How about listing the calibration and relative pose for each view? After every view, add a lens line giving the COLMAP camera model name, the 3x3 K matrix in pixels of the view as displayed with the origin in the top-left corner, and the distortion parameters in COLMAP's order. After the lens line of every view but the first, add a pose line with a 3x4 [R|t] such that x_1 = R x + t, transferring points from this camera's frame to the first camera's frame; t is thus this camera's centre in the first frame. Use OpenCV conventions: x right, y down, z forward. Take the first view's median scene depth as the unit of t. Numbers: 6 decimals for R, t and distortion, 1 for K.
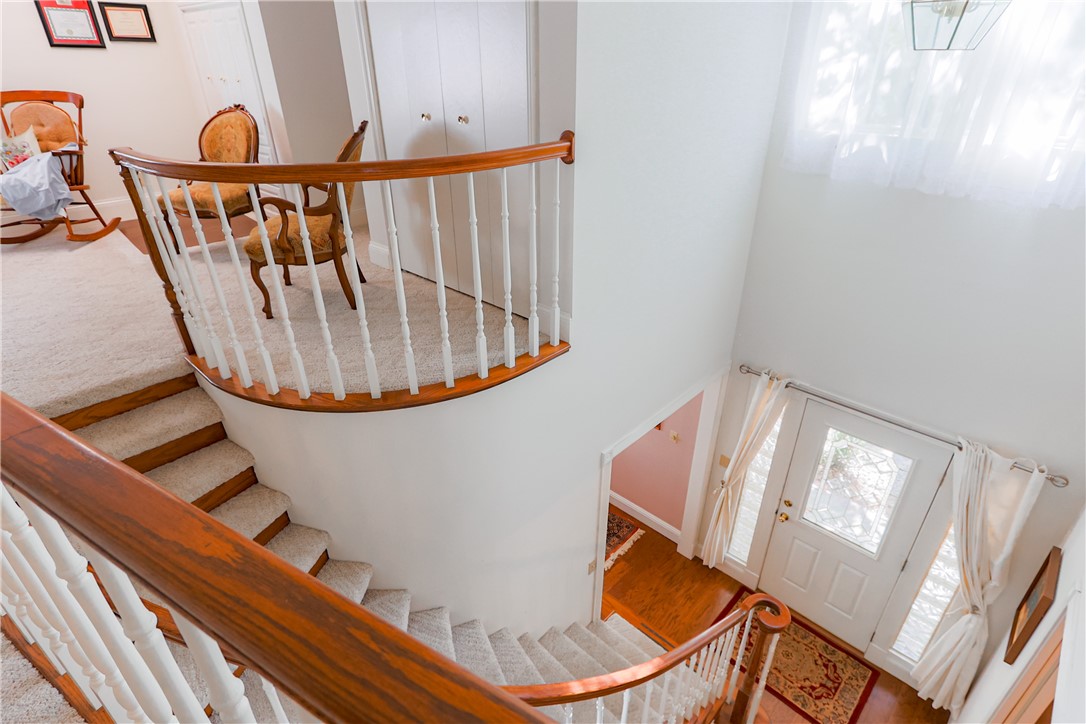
lens RADIAL K [[552.7, 0, 543.8], [0, 552.7, 362.5], [0, 0, 1]] dist [-0.009322, 0.005115]
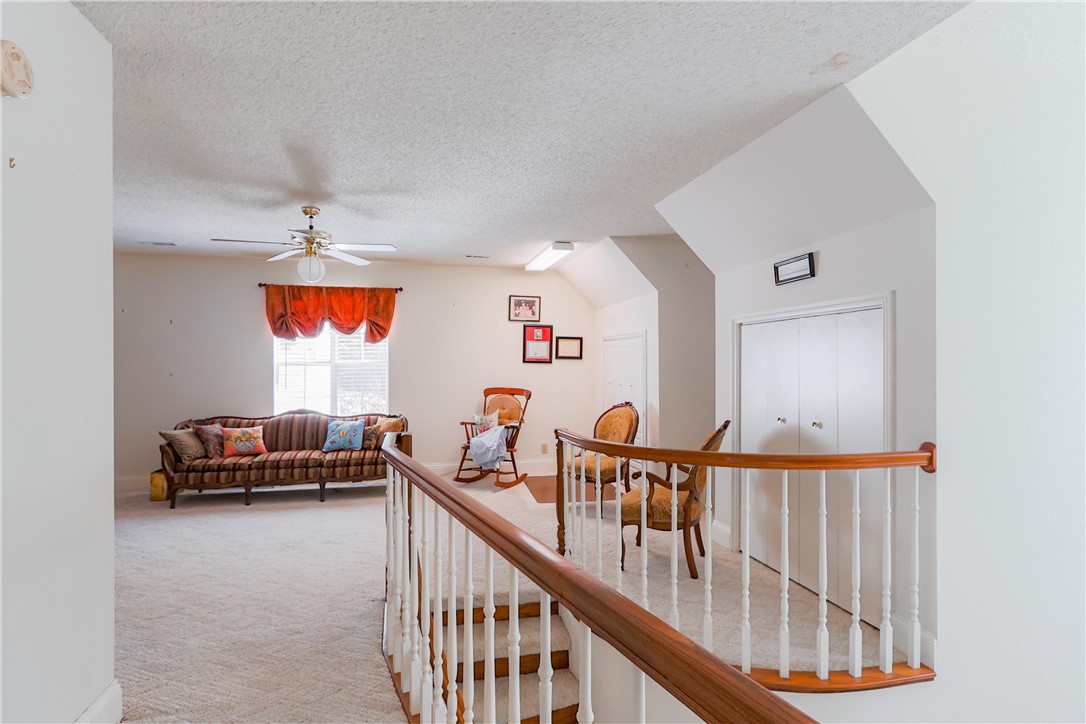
lens RADIAL K [[552.7, 0, 546.6], [0, 552.7, 363.8], [0, 0, 1]] dist [-0.009322, 0.005115]
pose [[0.836915, 0.004541, -0.547313, 0.007405], [-0.269411, 0.873856, -0.404715, 0.055470], [0.476435, 0.486164, 0.732567, -0.149619]]
